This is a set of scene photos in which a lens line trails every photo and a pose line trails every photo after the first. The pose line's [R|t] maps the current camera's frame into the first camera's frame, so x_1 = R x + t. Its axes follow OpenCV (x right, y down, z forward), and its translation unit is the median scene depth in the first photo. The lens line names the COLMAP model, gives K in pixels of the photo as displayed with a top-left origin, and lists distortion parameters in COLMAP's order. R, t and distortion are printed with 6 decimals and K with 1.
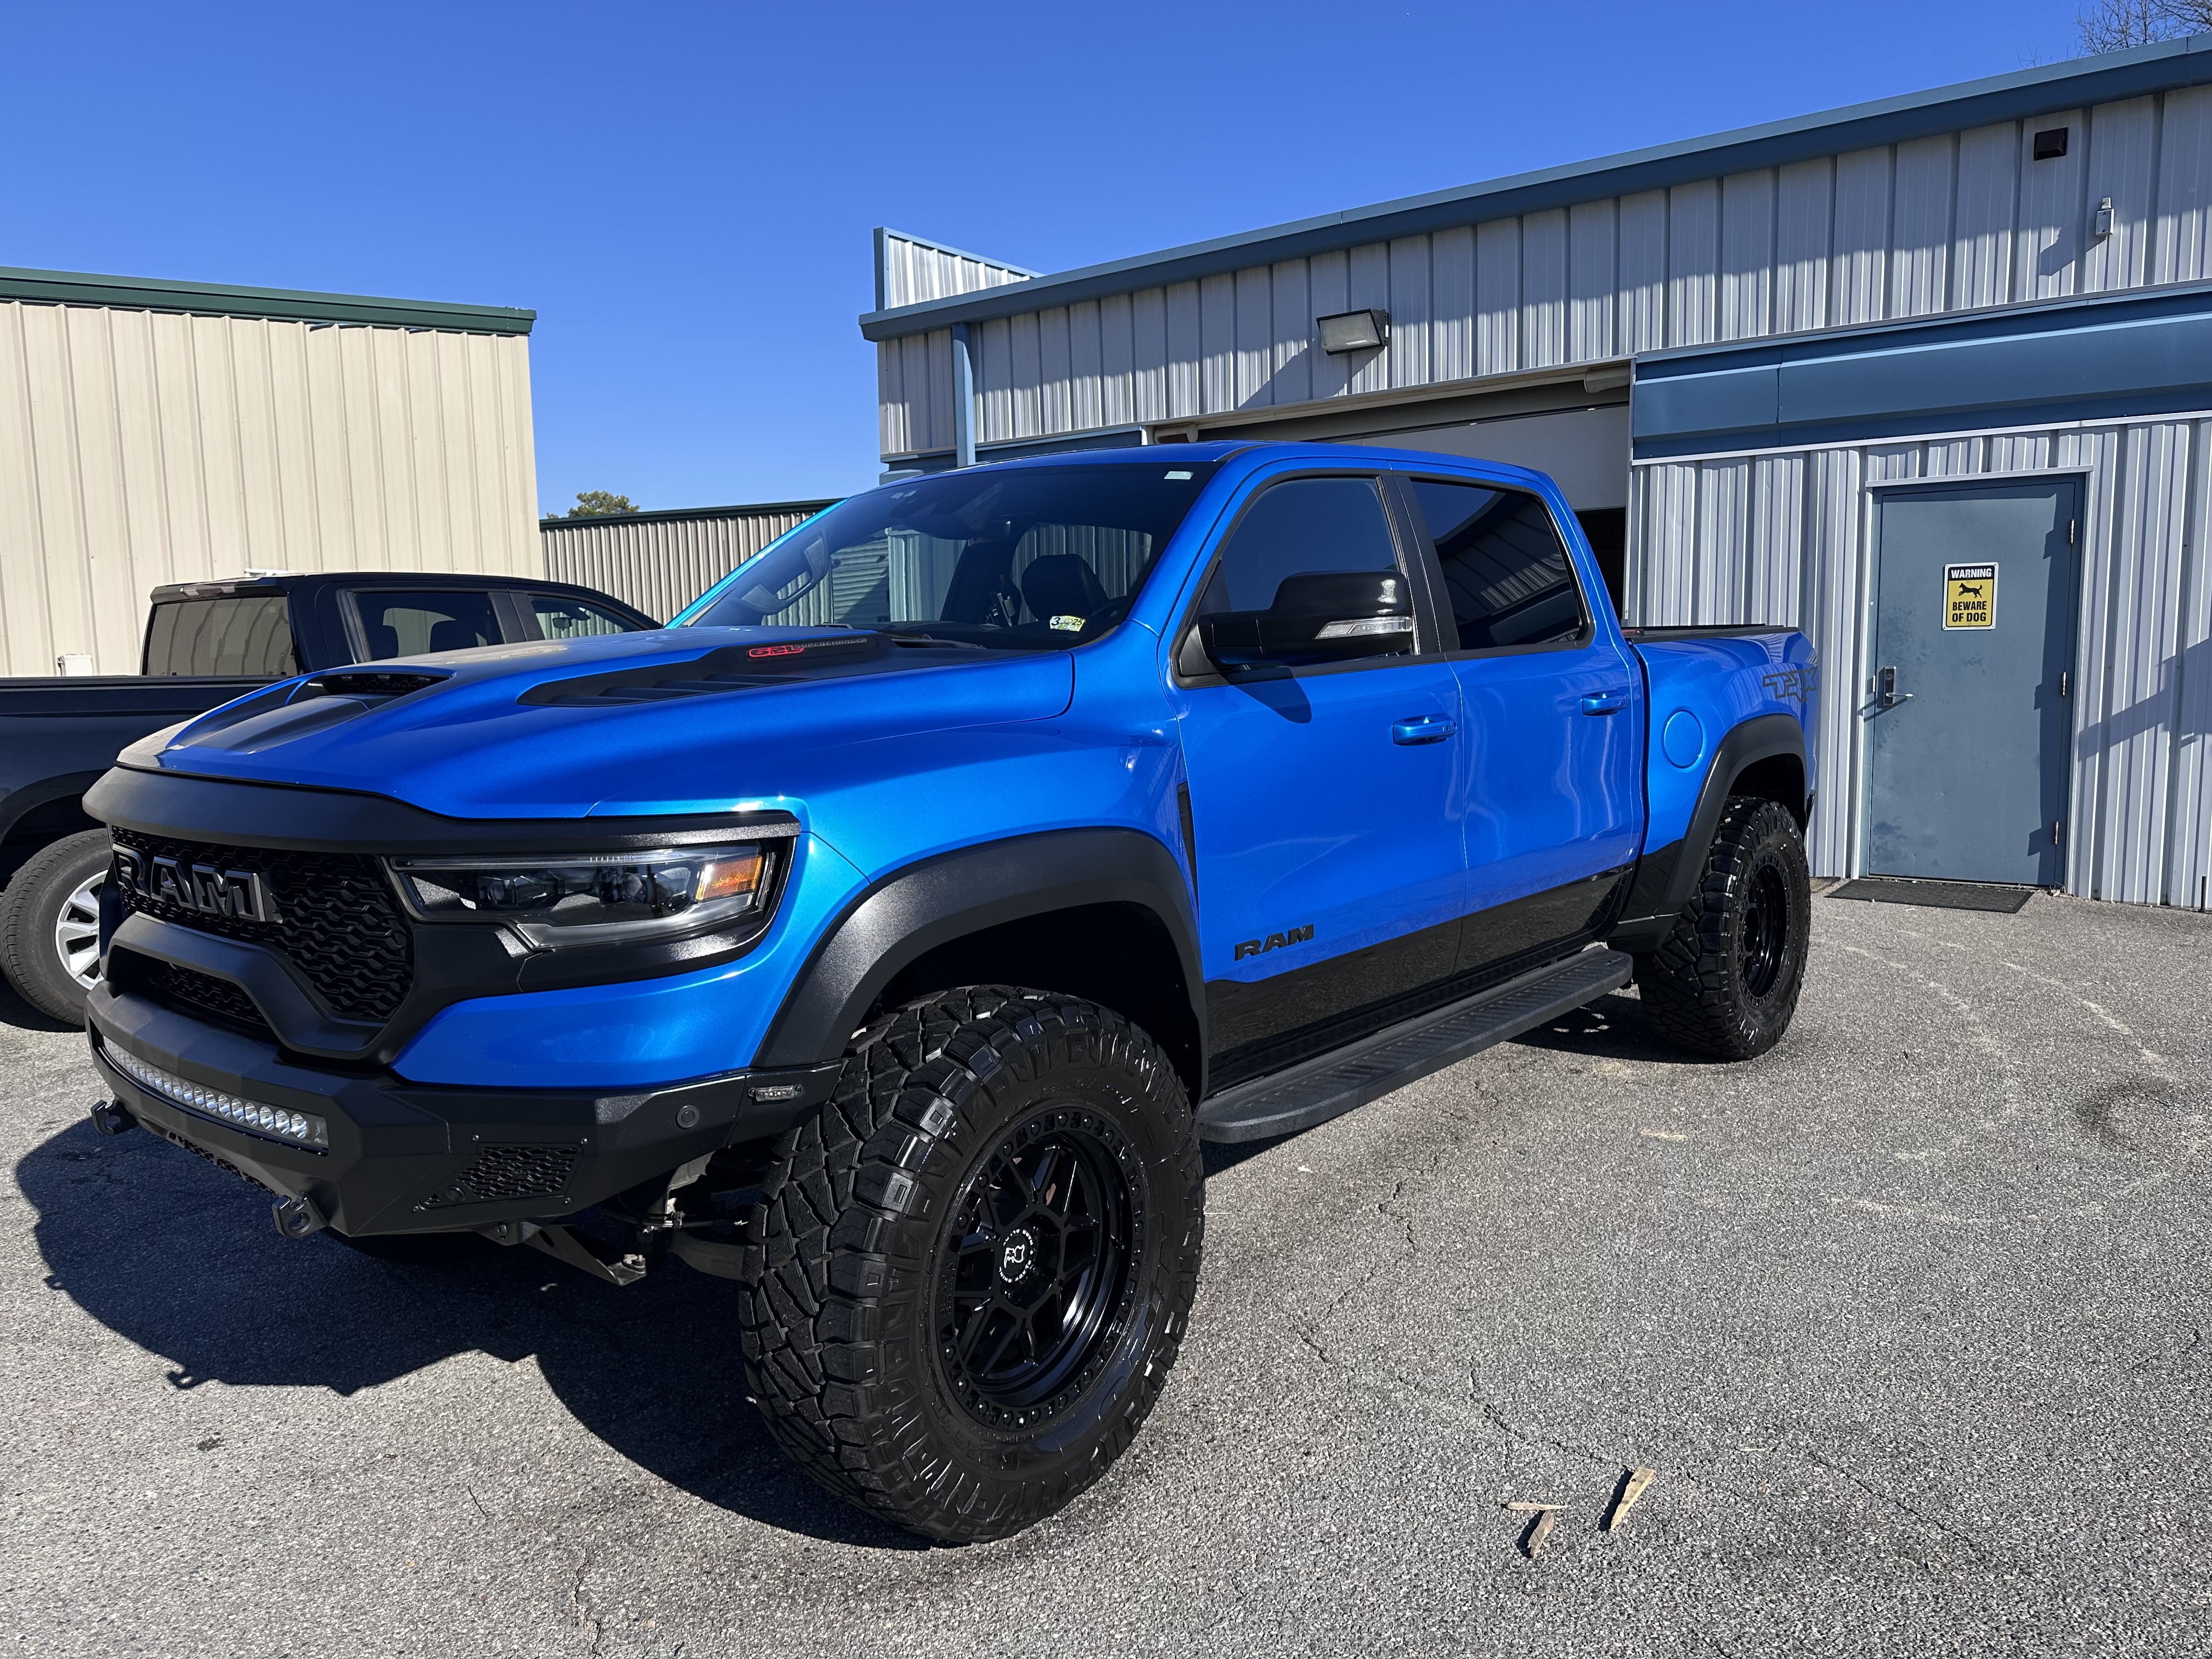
lens RADIAL K [[1553.8, 0, 1114.9], [0, 1553.8, 837.7], [0, 0, 1]] dist [0.040507, -0.046768]
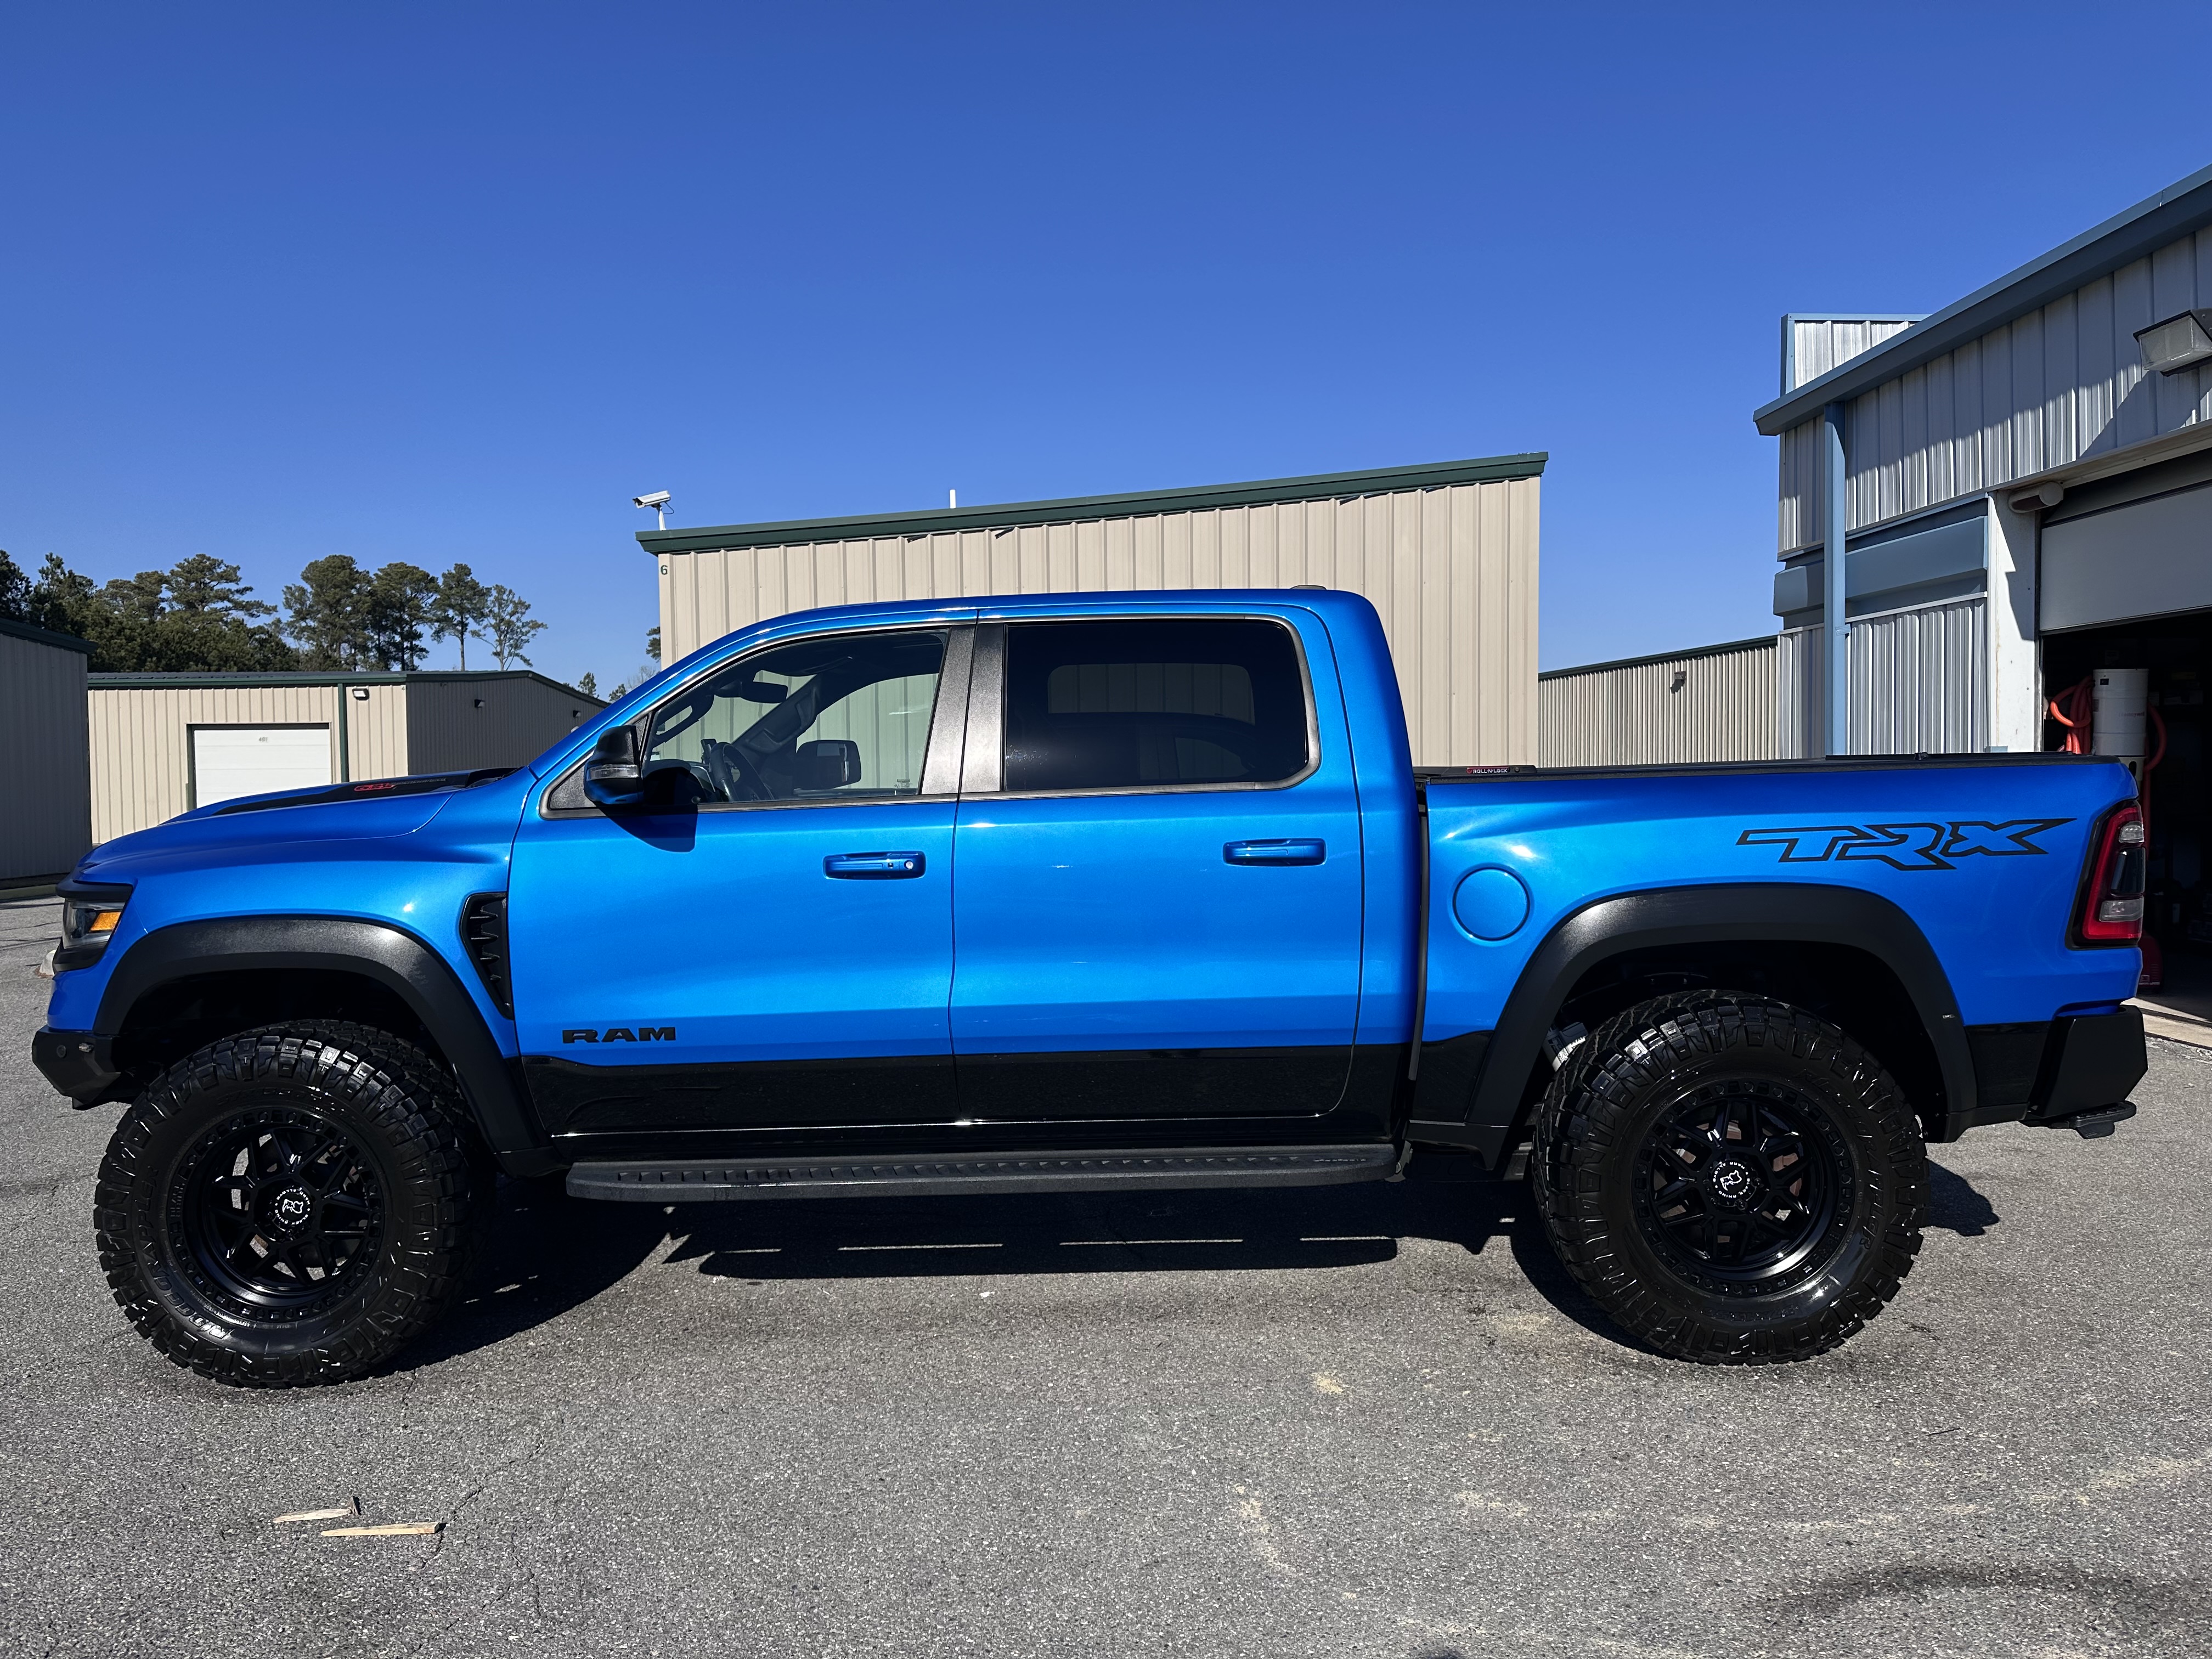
lens RADIAL K [[1553.8, 0, 1112.8], [0, 1553.8, 830.4], [0, 0, 1]] dist [0.040507, -0.046768]
pose [[0.633229, 0.034355, -0.773202, 0.502935], [-0.090793, 0.995414, -0.030128, -0.034529], [0.768621, 0.089279, 0.633444, 0.207952]]
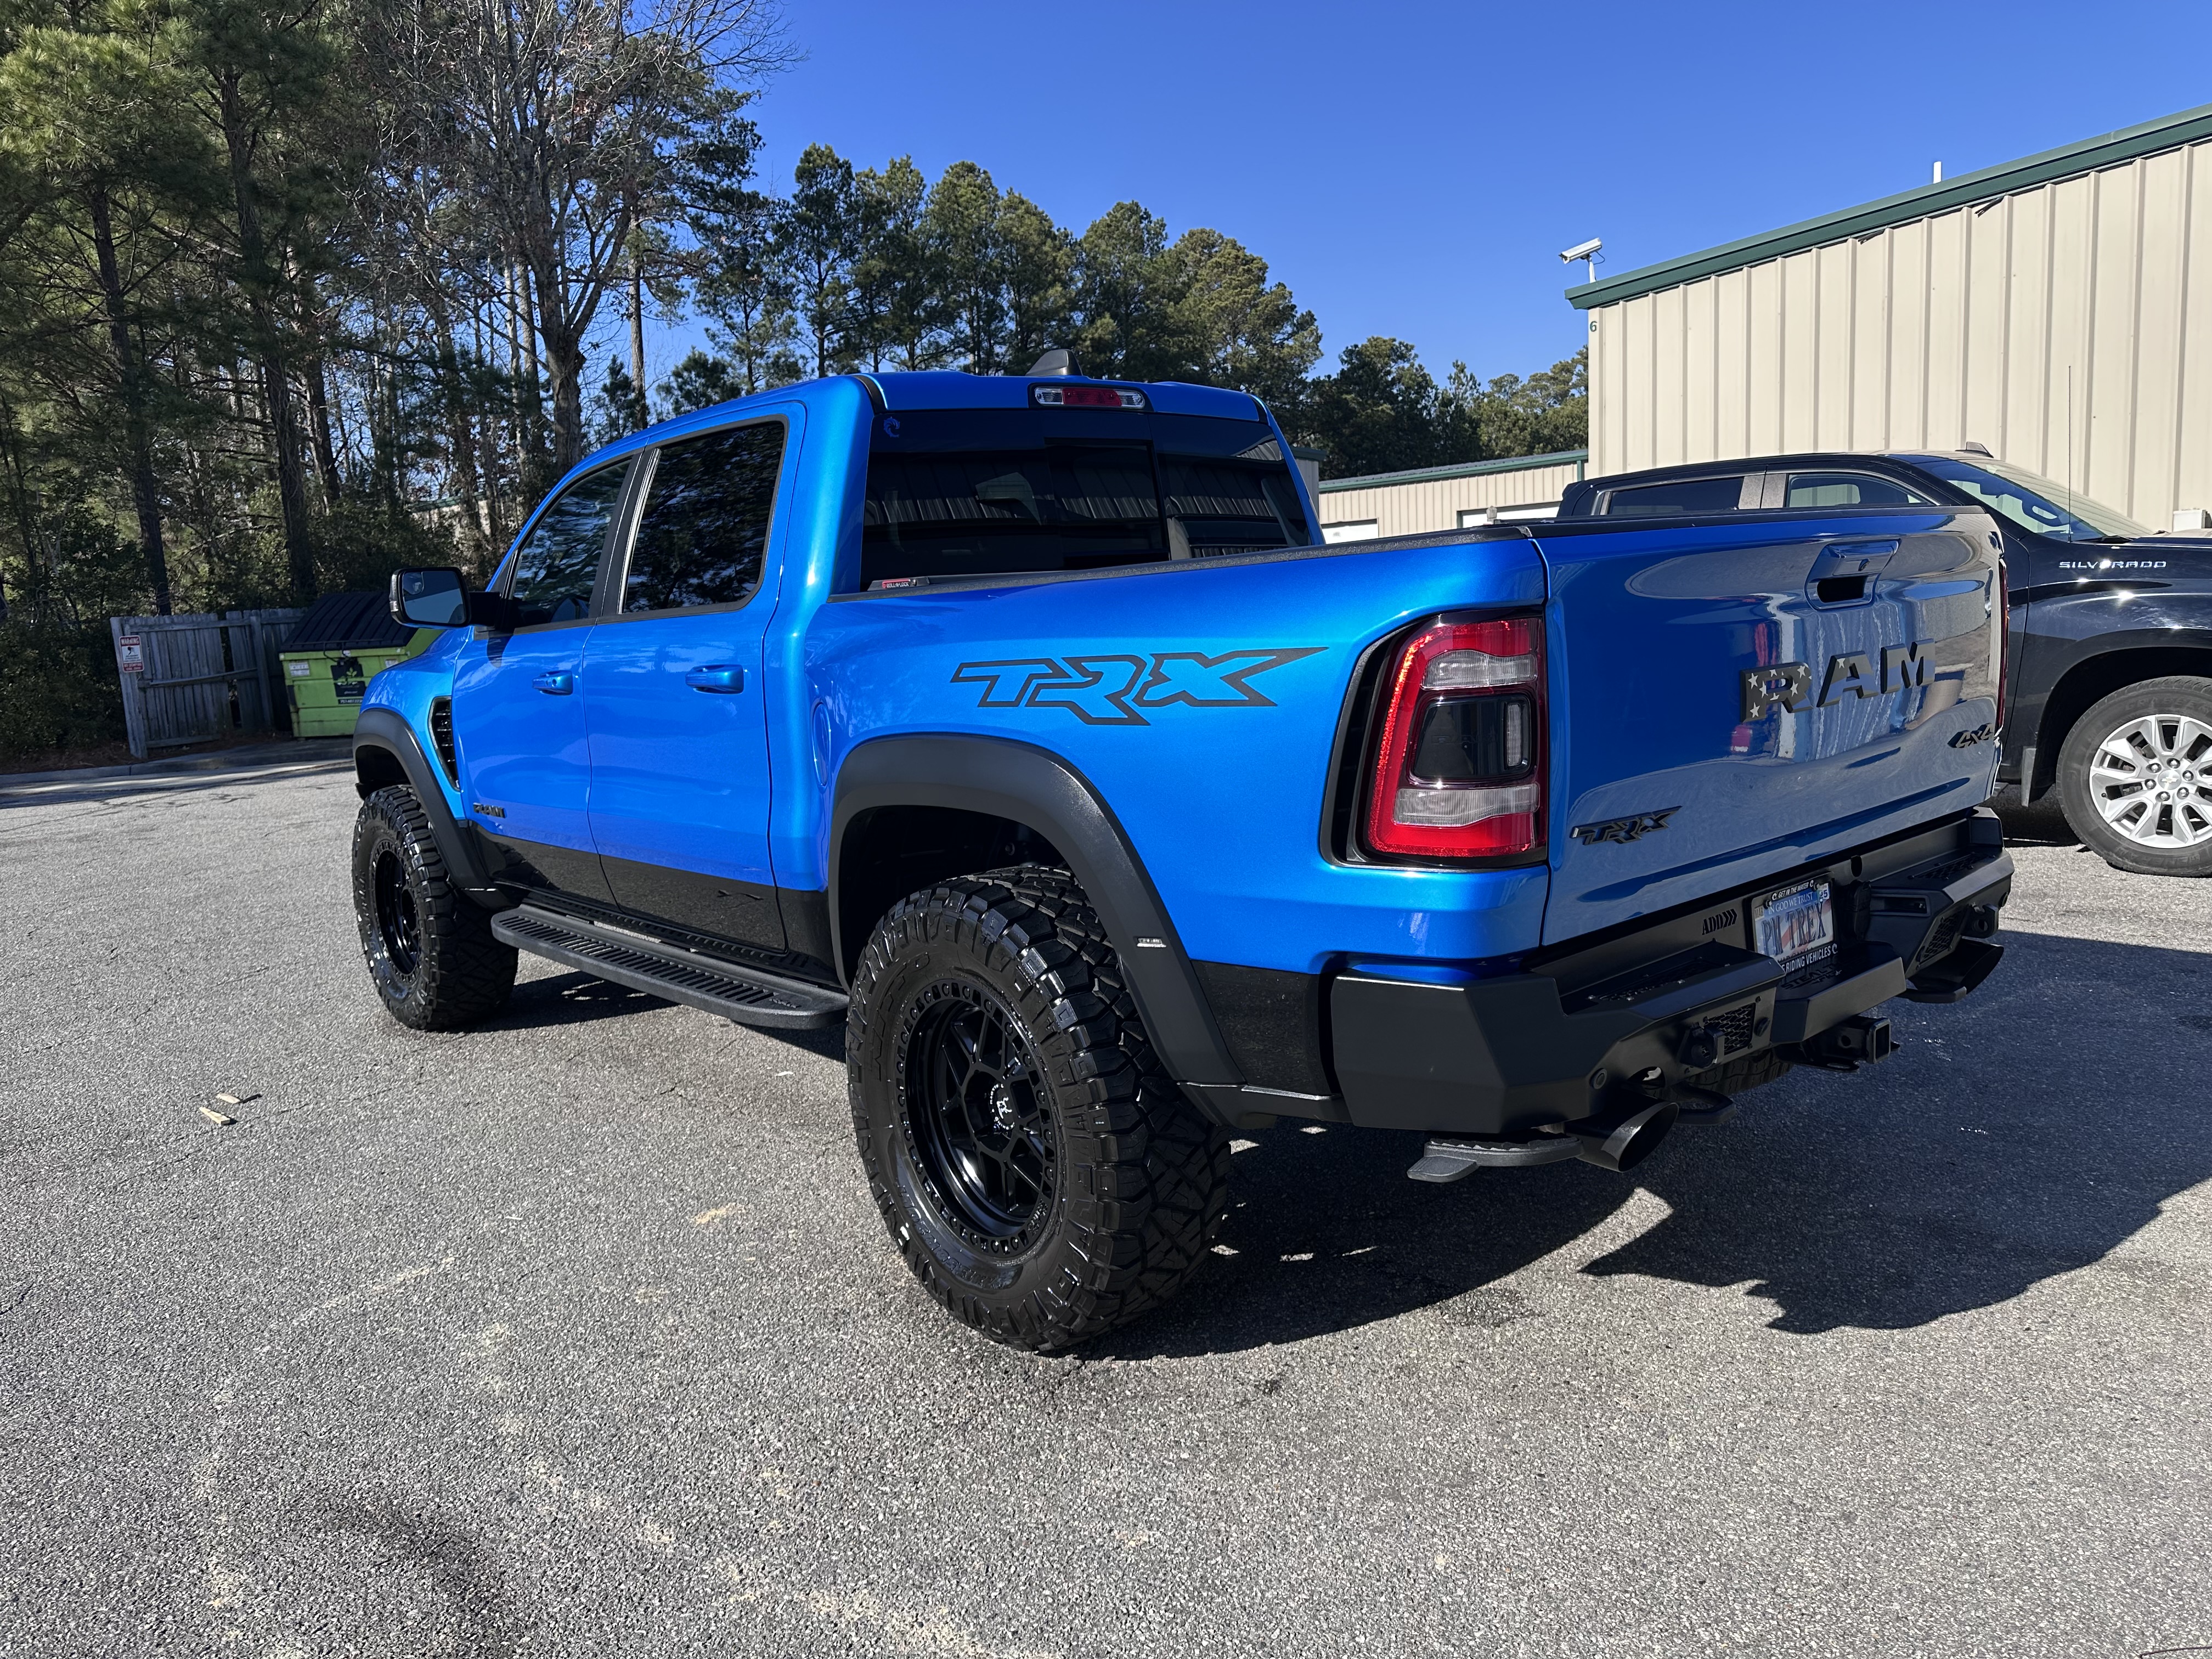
lens RADIAL K [[1553.8, 0, 1117.6], [0, 1553.8, 828.0], [0, 0, 1]] dist [0.040507, -0.046768]
pose [[-0.155582, 0.174611, -0.972268, 0.600269], [-0.060671, 0.980706, 0.185835, -0.095451], [0.985958, 0.087901, -0.141987, 0.728374]]
